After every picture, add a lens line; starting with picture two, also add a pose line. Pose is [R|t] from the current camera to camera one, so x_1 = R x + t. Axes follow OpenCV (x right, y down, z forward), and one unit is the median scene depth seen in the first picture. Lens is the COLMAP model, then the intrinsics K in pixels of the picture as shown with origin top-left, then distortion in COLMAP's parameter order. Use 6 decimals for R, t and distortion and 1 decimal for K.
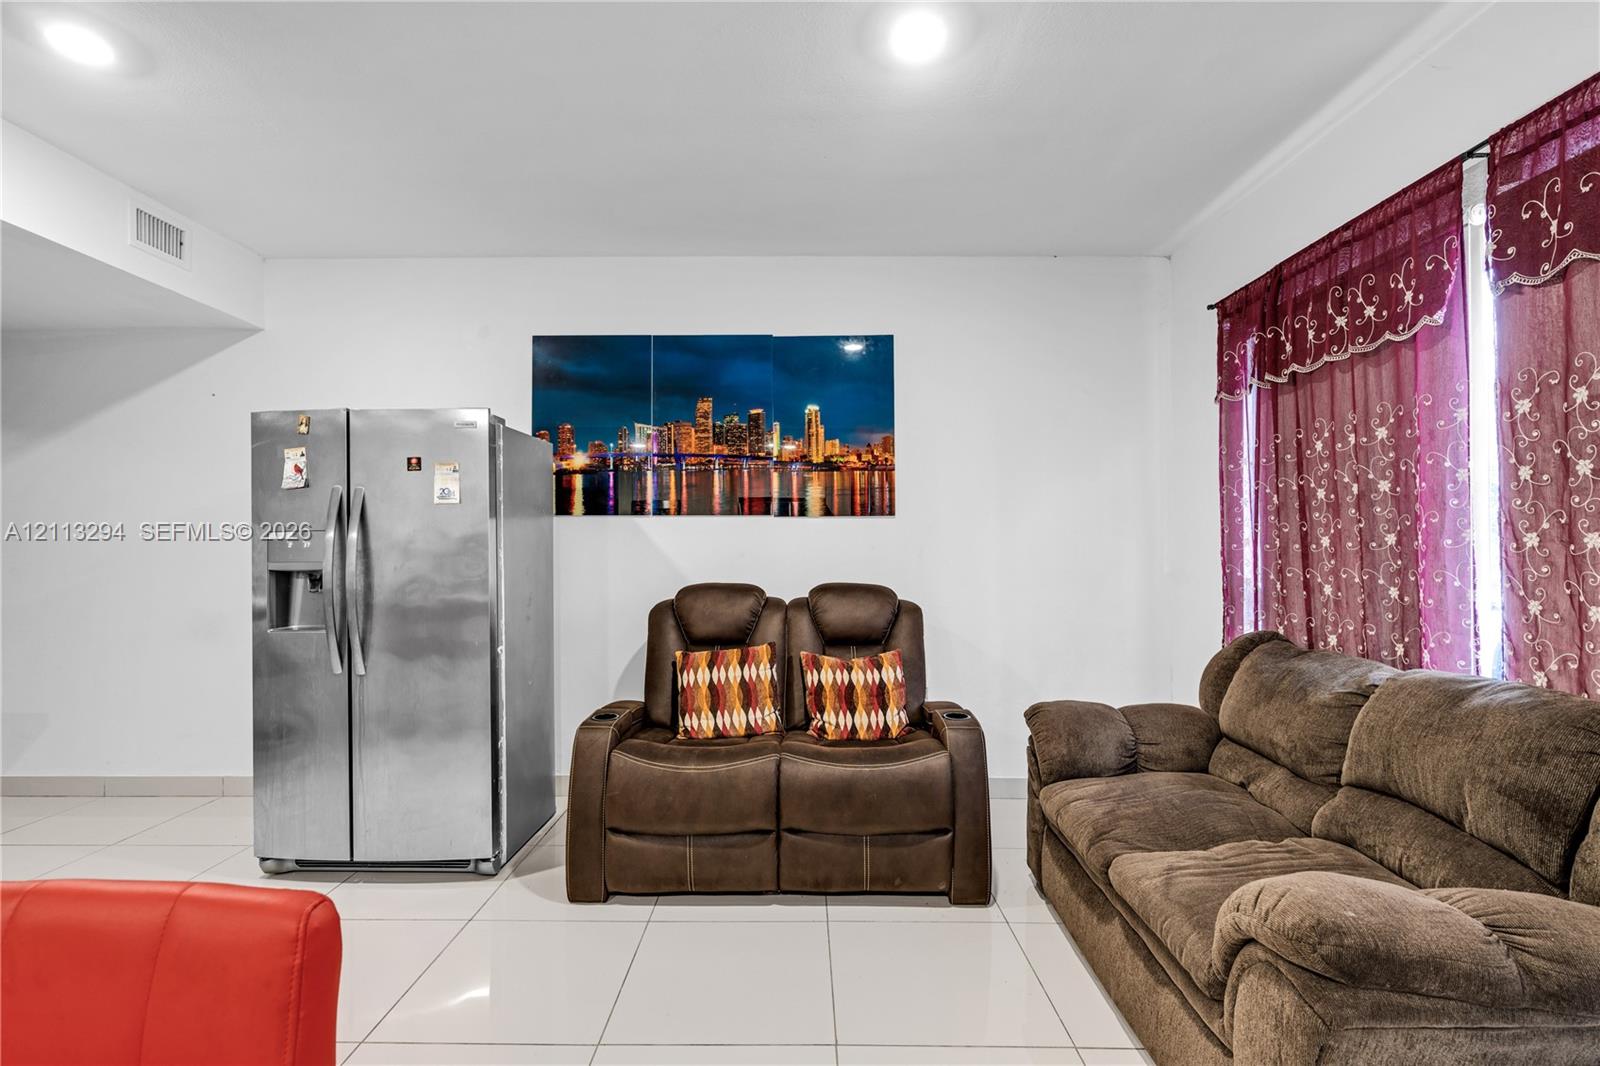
lens RADIAL K [[722.7, 0, 804.5], [0, 722.7, 544.9], [0, 0, 1]] dist [-0.002923, 0.001365]
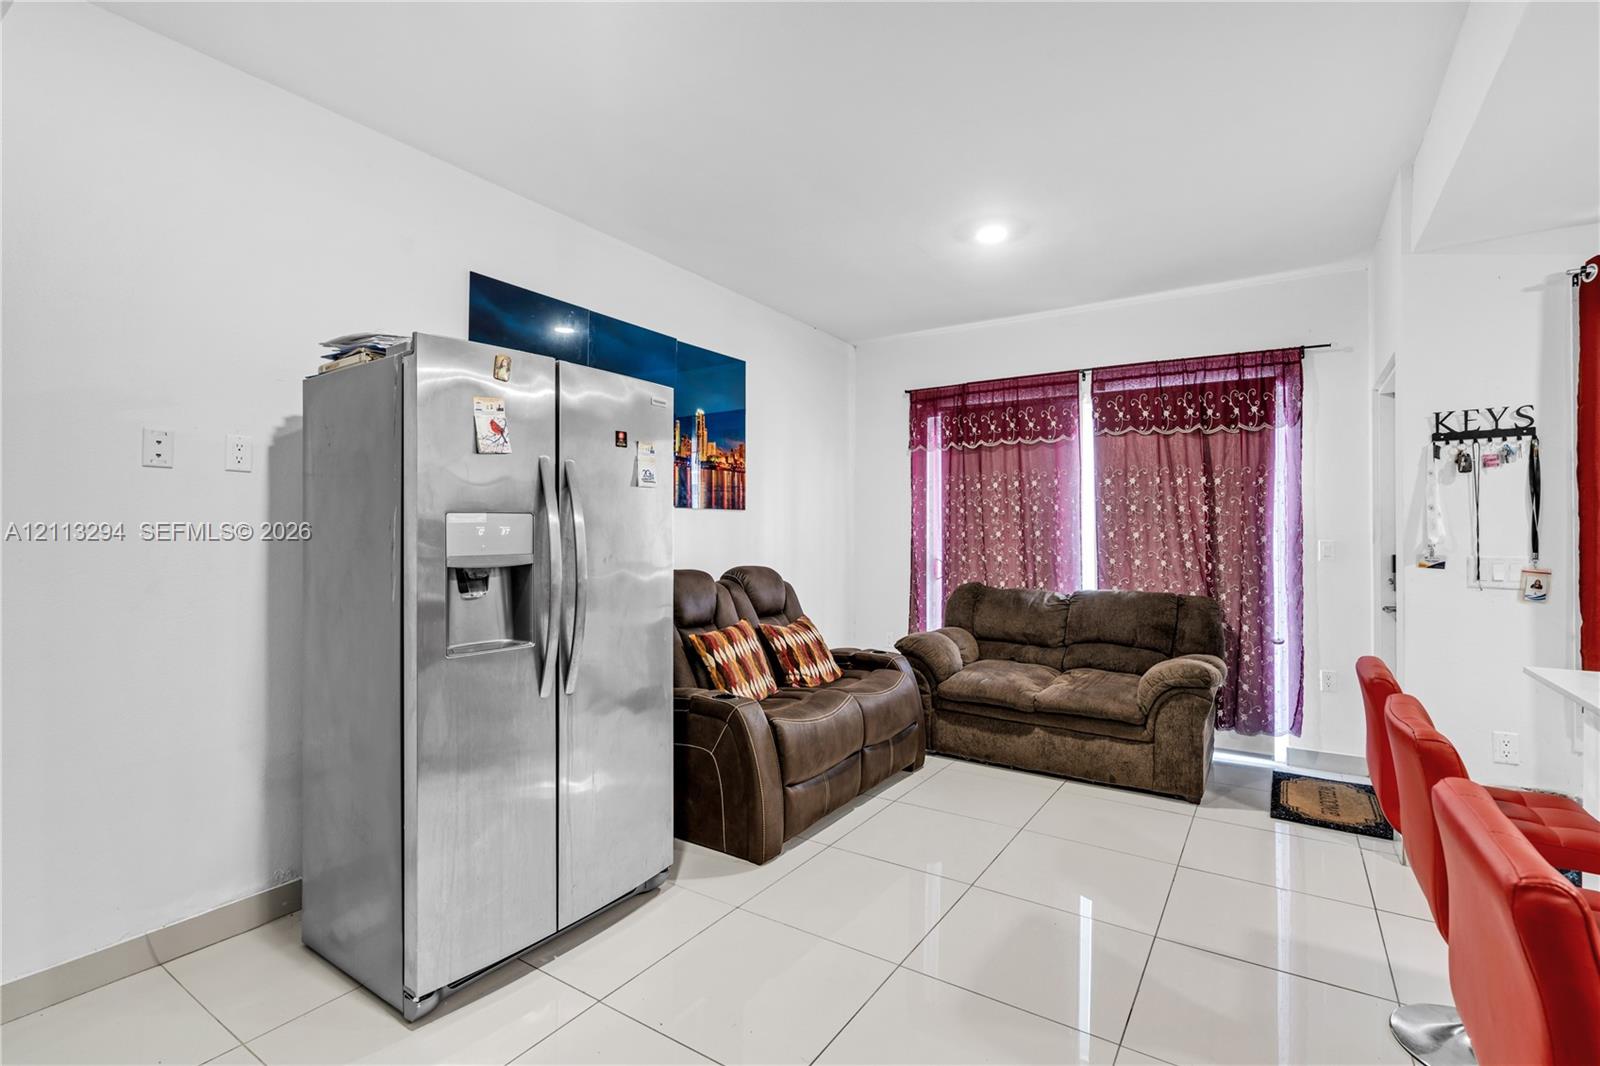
lens RADIAL K [[722.7, 0, 813.7], [0, 722.7, 529.0], [0, 0, 1]] dist [-0.002923, 0.001365]
pose [[0.543602, 0.011179, 0.839268, -1.136599], [-0.006135, 0.999938, -0.009345, 0.002448], [-0.839320, -0.000069, 0.543637, 0.332159]]
